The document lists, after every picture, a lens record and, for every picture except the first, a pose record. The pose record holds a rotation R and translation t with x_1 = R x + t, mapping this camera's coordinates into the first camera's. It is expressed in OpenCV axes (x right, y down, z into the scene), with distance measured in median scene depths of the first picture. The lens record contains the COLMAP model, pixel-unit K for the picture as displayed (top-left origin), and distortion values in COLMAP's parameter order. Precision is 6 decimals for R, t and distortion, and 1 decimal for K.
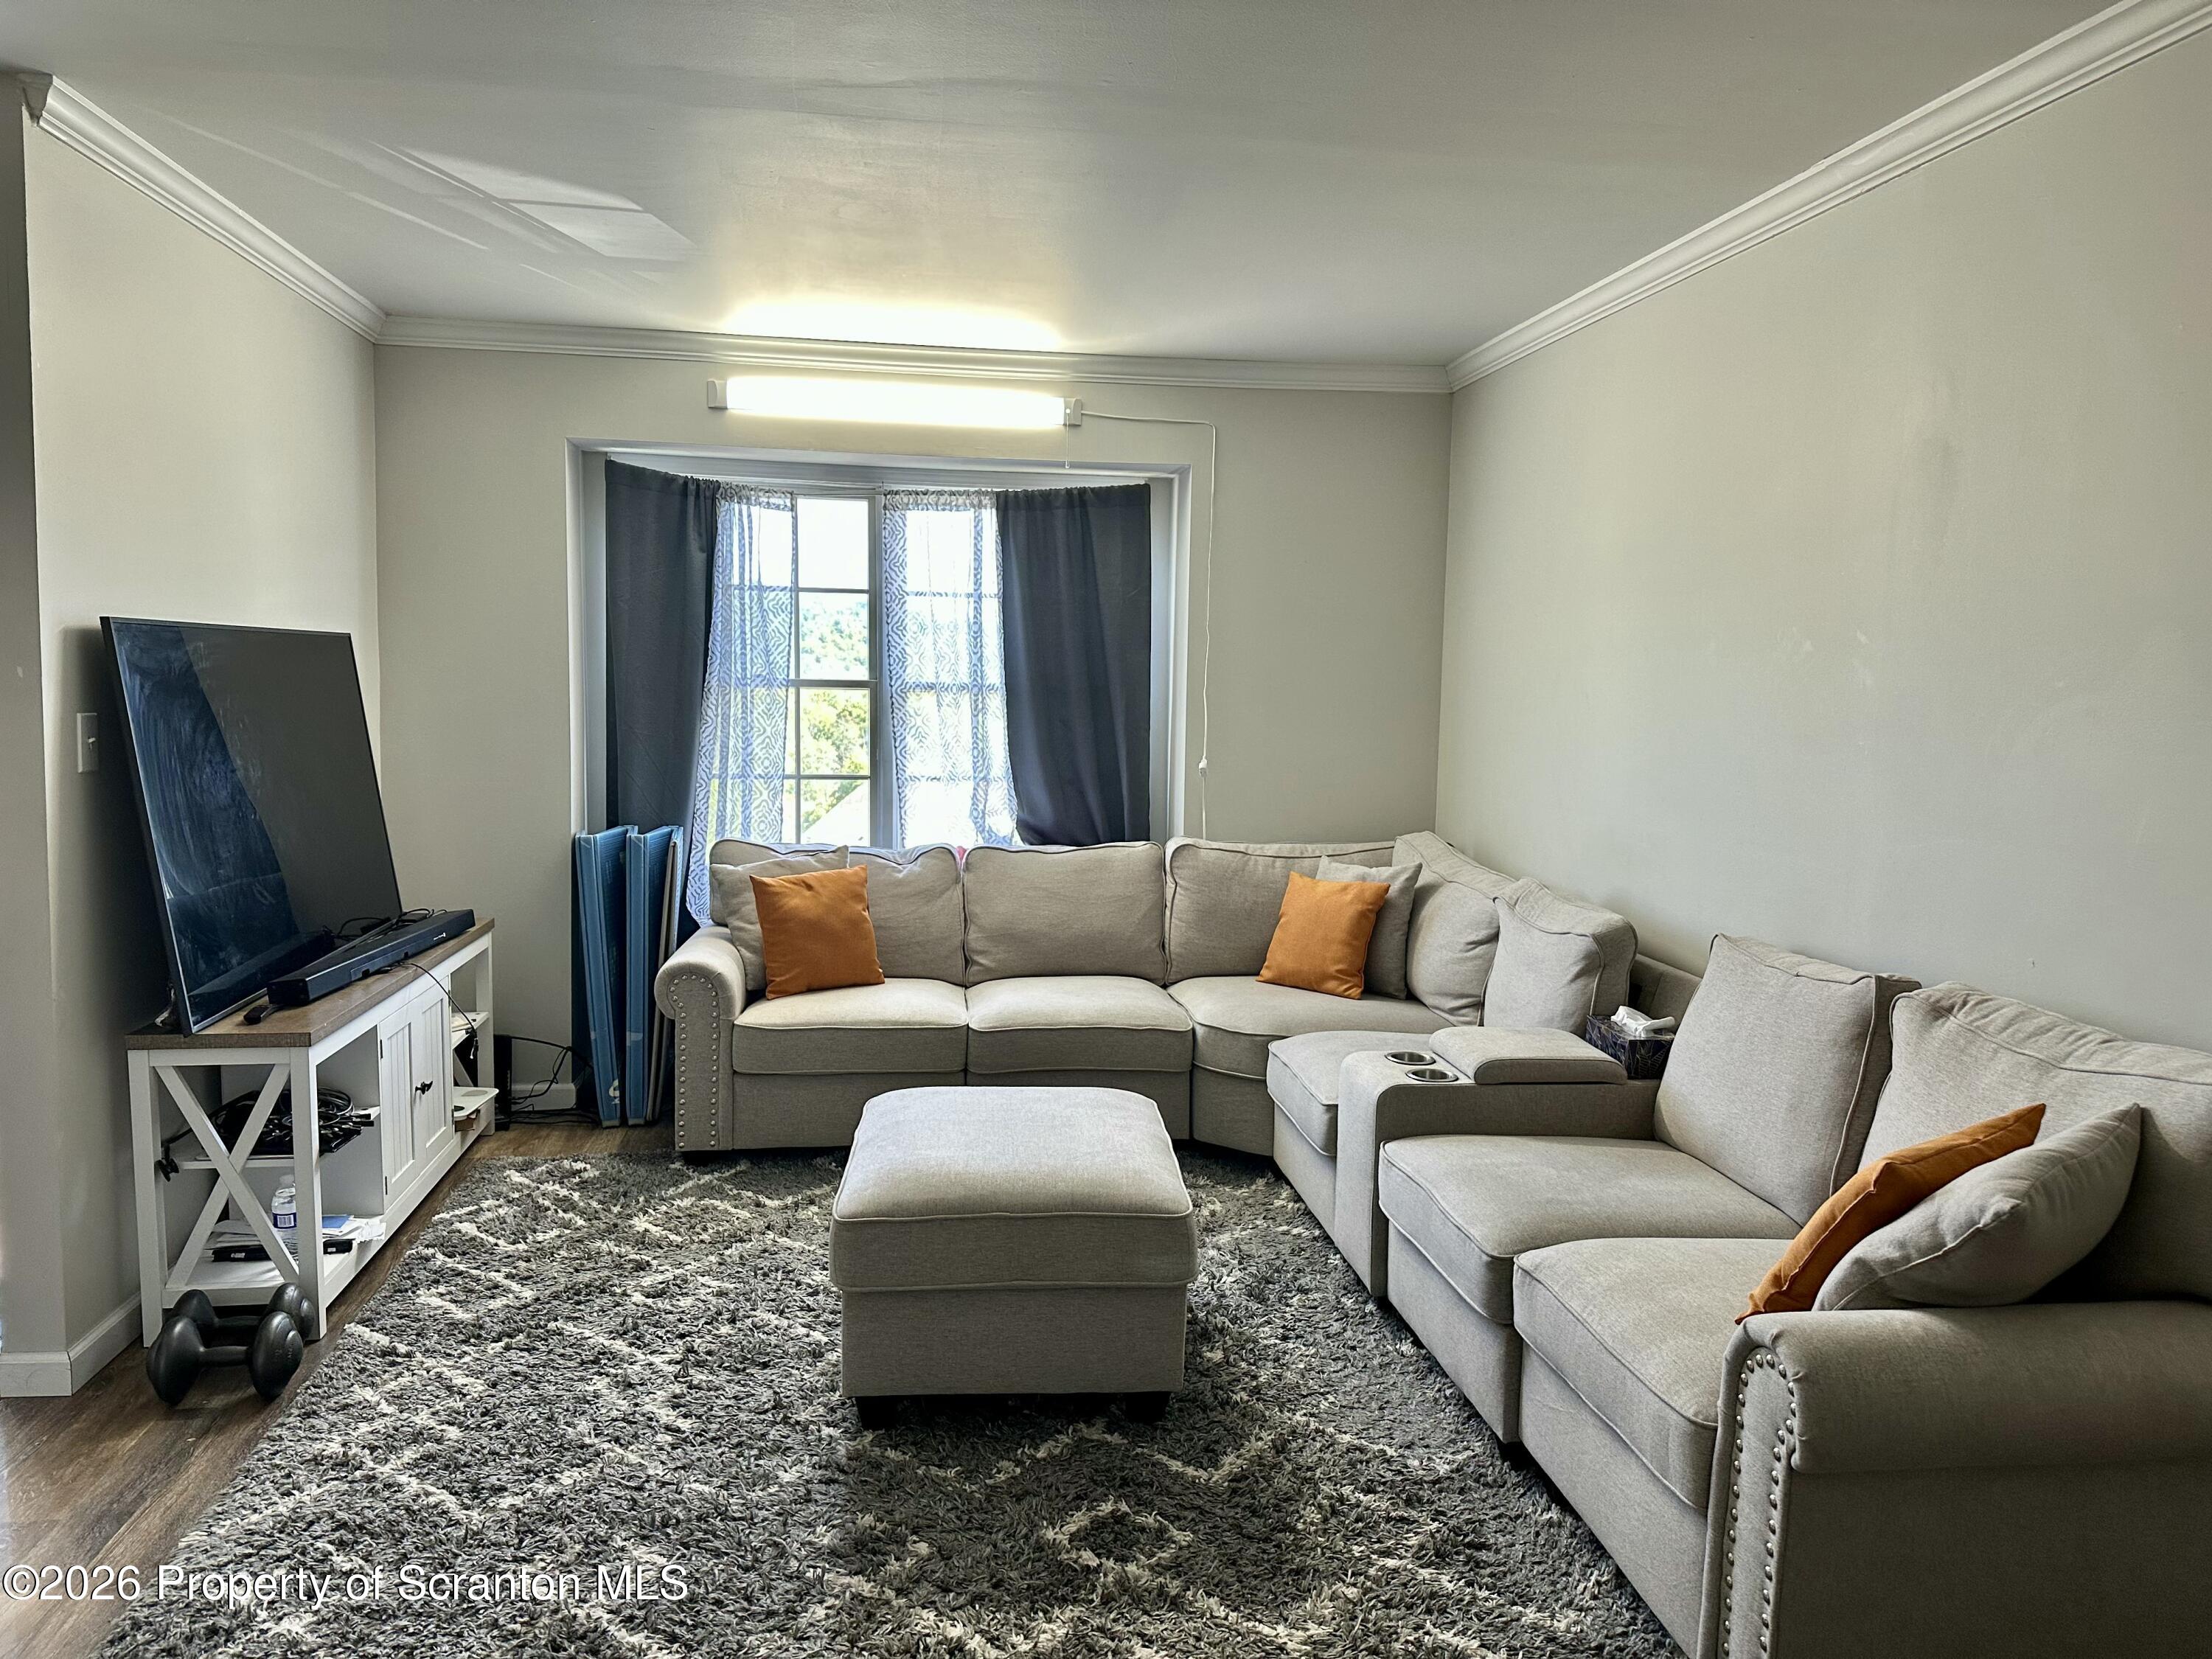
lens RADIAL K [[1563.8, 0, 1103.8], [0, 1563.8, 822.7], [0, 0, 1]] dist [-0.030894, -0.002932]
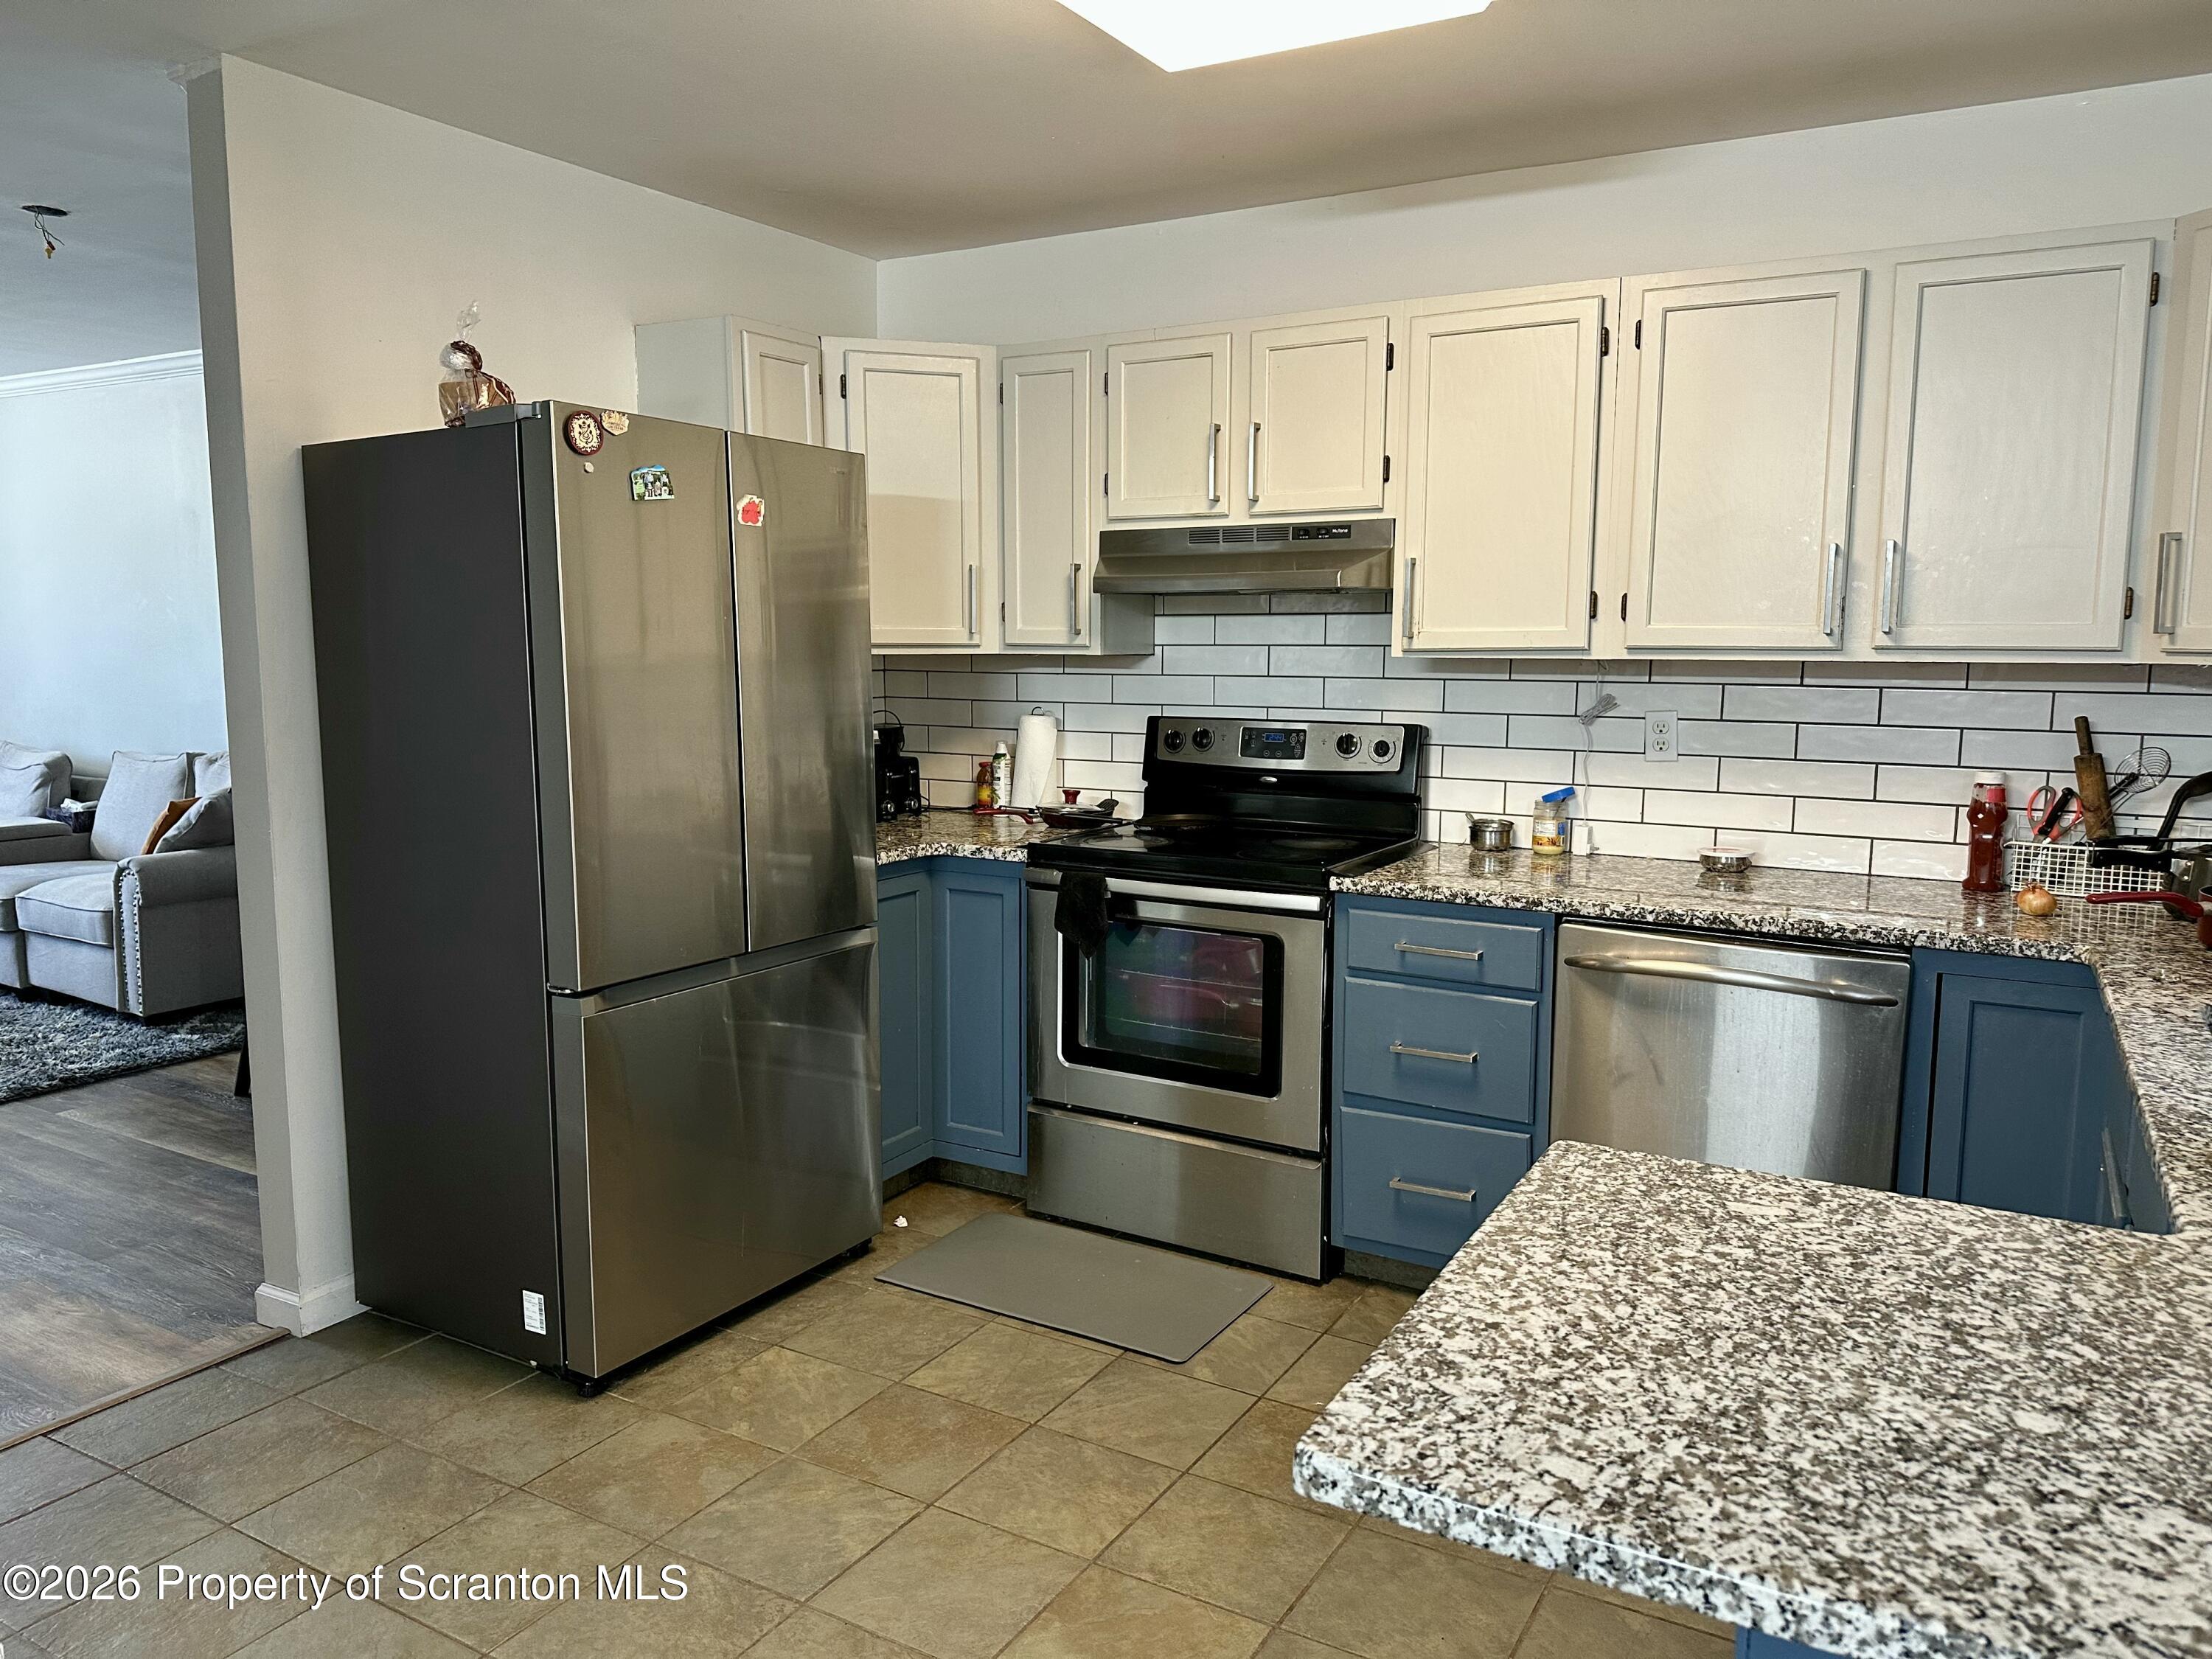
lens RADIAL K [[1563.8, 0, 1103.2], [0, 1563.8, 826.7], [0, 0, 1]] dist [-0.030894, -0.002932]
pose [[0.621559, -0.095846, 0.777482, -0.404711], [0.072890, 0.995257, 0.064421, 0.152296], [-0.779969, 0.016630, 0.625597, -1.364186]]
